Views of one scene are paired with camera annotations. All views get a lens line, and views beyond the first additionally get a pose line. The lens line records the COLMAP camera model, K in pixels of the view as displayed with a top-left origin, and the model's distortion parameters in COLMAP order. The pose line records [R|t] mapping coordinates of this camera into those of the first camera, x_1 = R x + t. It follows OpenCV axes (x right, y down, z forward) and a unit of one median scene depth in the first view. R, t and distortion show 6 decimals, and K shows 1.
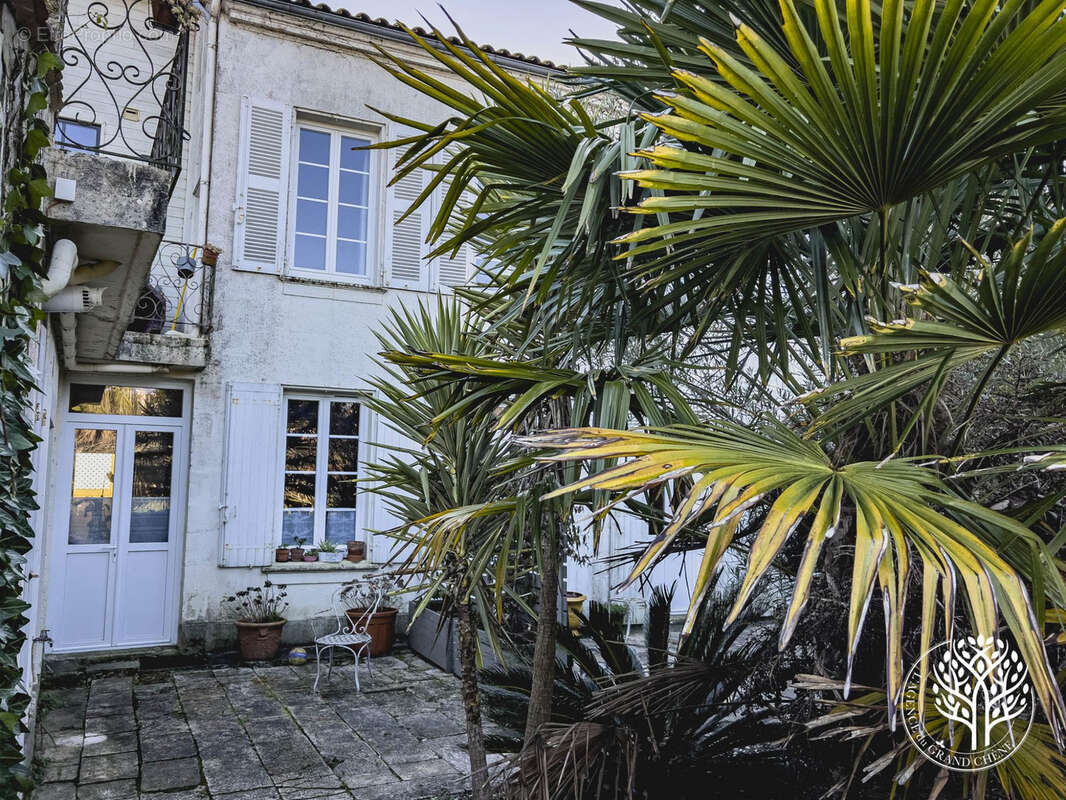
lens RADIAL K [[815.8, 0, 544.6], [0, 815.8, 402.0], [0, 0, 1]] dist [-0.001727, 0.007066]
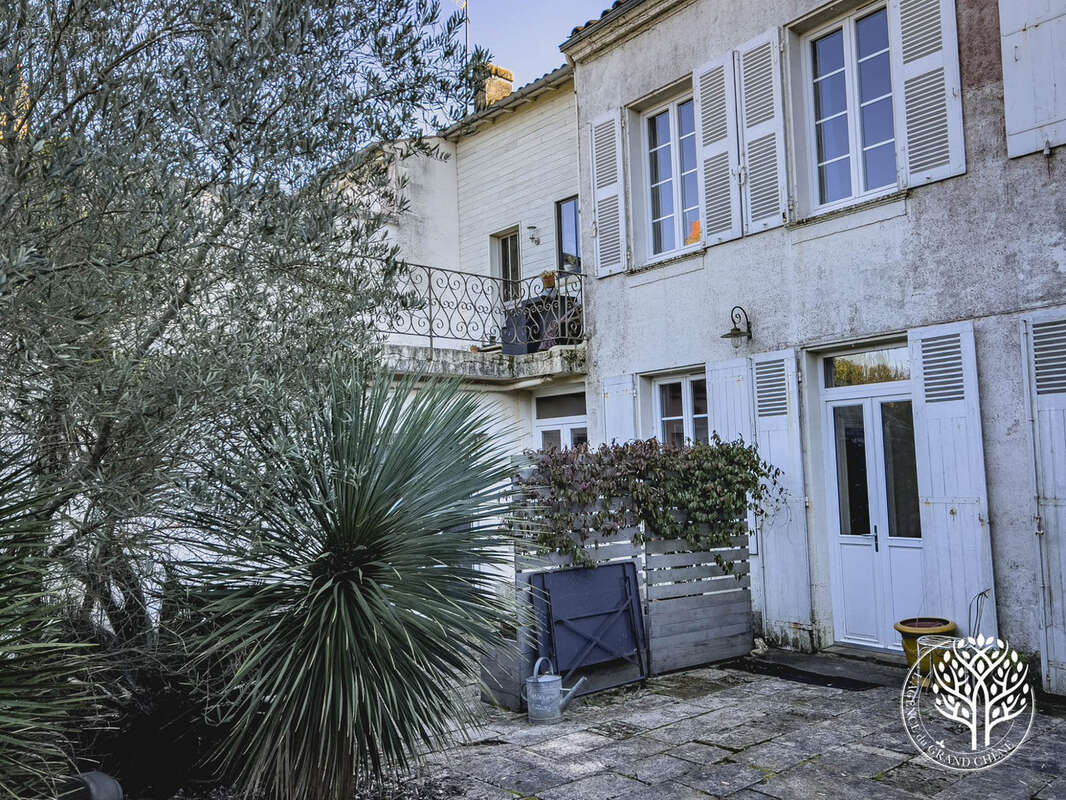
lens RADIAL K [[852.6, 0, 533.0], [0, 852.6, 400.0], [0, 0, 1]] dist [-0.004016, 0.010169]
pose [[0.222982, -0.103078, -0.969358, 0.714941], [0.125252, 0.989181, -0.076374, 0.080422], [0.966743, -0.104384, 0.233480, 0.622667]]
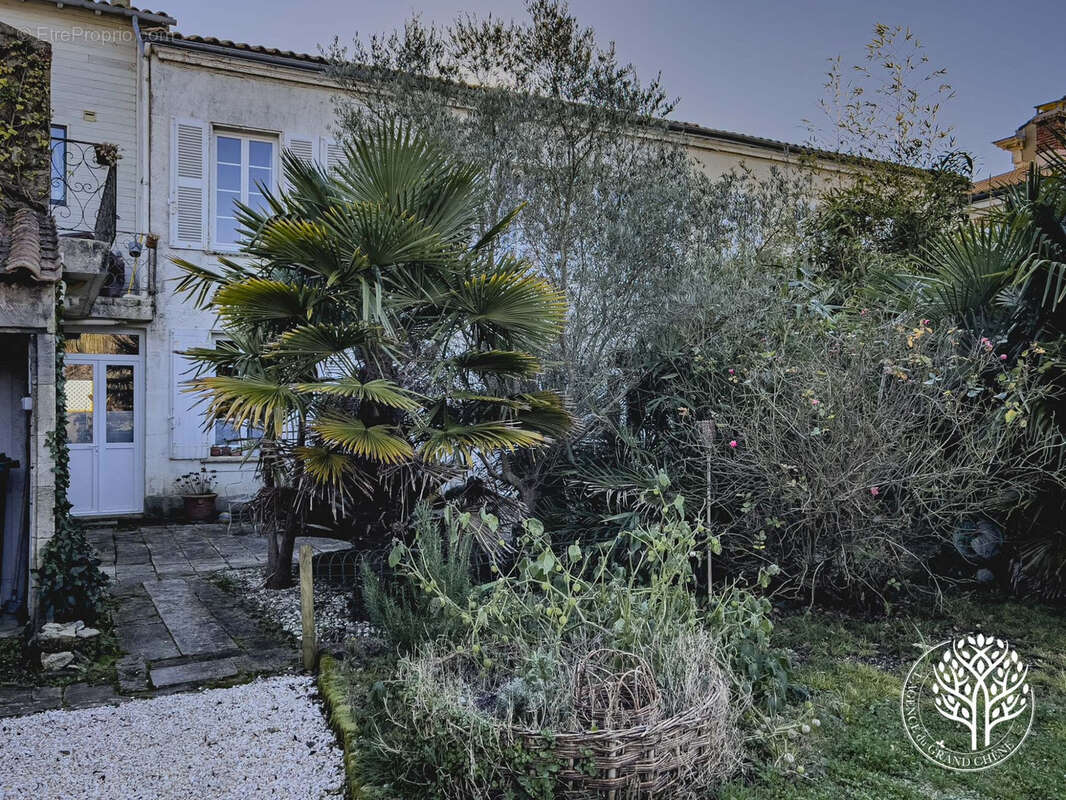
lens RADIAL K [[841.8, 0, 533.0], [0, 841.8, 400.0], [0, 0, 1]] dist [0.003636, 0.014061]
pose [[0.999938, -0.009058, -0.006456, 0.240022], [0.009631, 0.995423, 0.095084, -0.035003], [0.005565, -0.095140, 0.995448, -0.444274]]
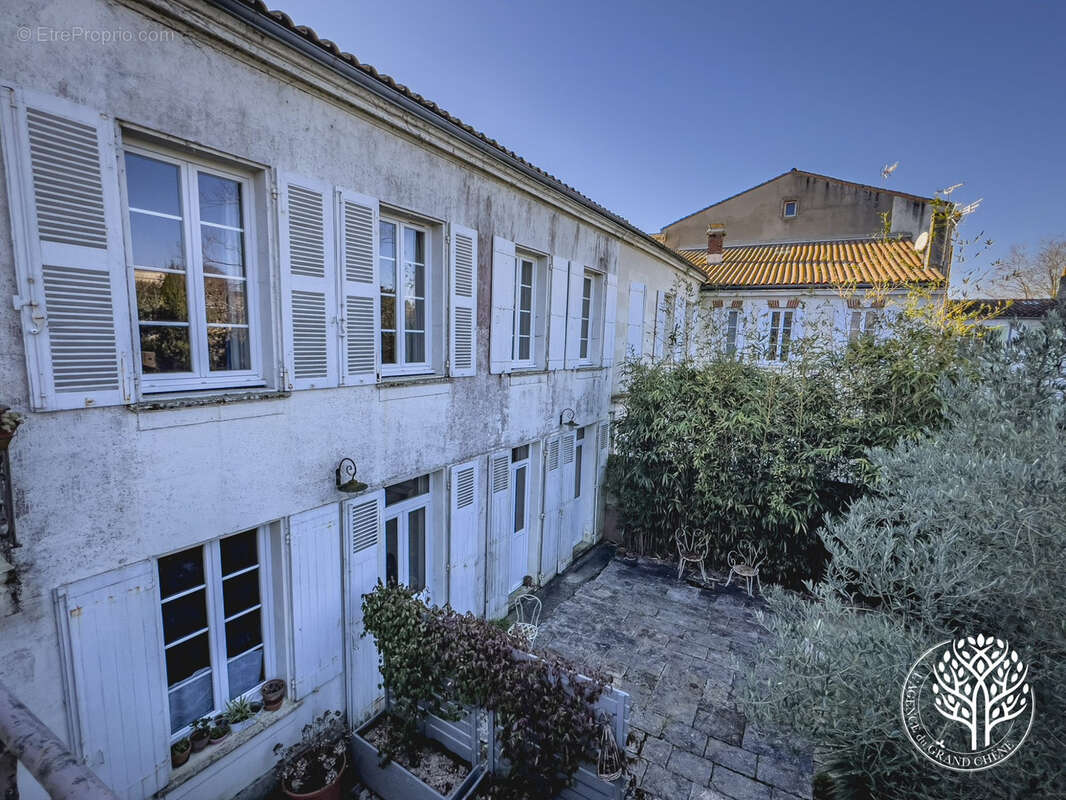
lens RADIAL K [[475.1, 0, 533.0], [0, 475.1, 400.0], [0, 0, 1]] dist [-0.002884, 0.000800]
pose [[0.845770, -0.062295, 0.529898, -0.256636], [-0.066082, 0.973283, 0.219893, -0.269542], [-0.529439, -0.220996, 0.819058, 0.527430]]
